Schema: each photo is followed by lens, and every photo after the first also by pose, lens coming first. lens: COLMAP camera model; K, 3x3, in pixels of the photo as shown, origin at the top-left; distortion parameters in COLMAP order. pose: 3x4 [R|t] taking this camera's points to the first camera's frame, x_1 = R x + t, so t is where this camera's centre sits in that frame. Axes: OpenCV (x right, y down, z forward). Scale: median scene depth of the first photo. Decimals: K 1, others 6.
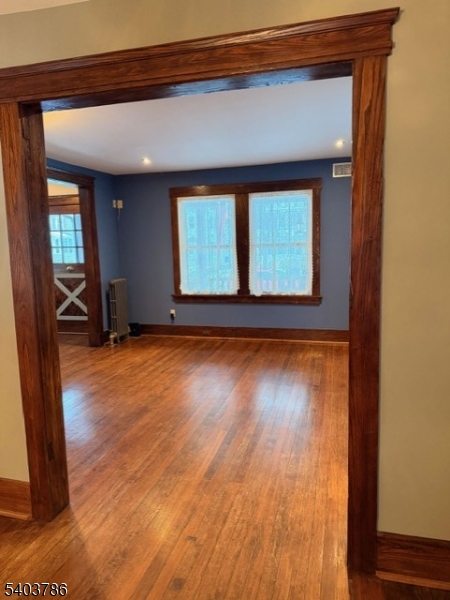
lens RADIAL K [[417.2, 0, 225.0], [0, 417.2, 300.0], [0, 0, 1]] dist [0.005677, -0.002552]
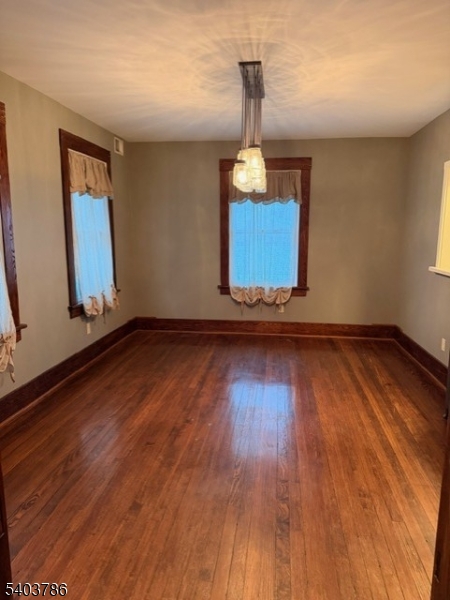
lens RADIAL K [[417.2, 0, 225.0], [0, 417.2, 300.0], [0, 0, 1]] dist [0.005677, -0.002552]
pose [[-0.989178, 0.042992, -0.140282, -0.040025], [-0.001006, 0.954098, 0.299493, -0.187805], [0.146718, 0.296393, -0.943729, 1.423689]]
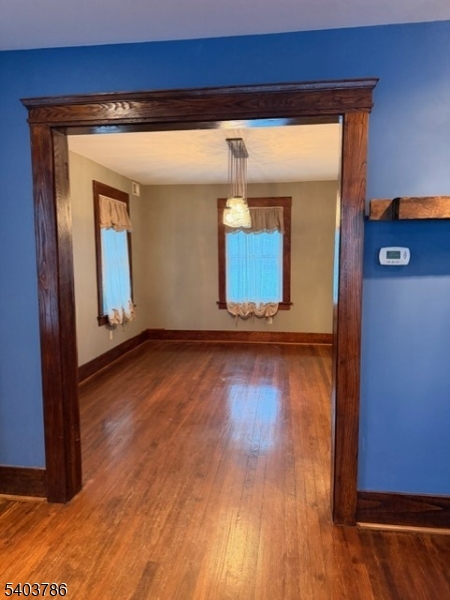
lens RADIAL K [[417.2, 0, 225.0], [0, 417.2, 300.0], [0, 0, 1]] dist [0.005677, -0.002552]
pose [[-0.990690, 0.041194, -0.129752, -0.024418], [0.008437, 0.969865, 0.243495, -0.259518], [0.135872, 0.240134, -0.961184, 1.906390]]
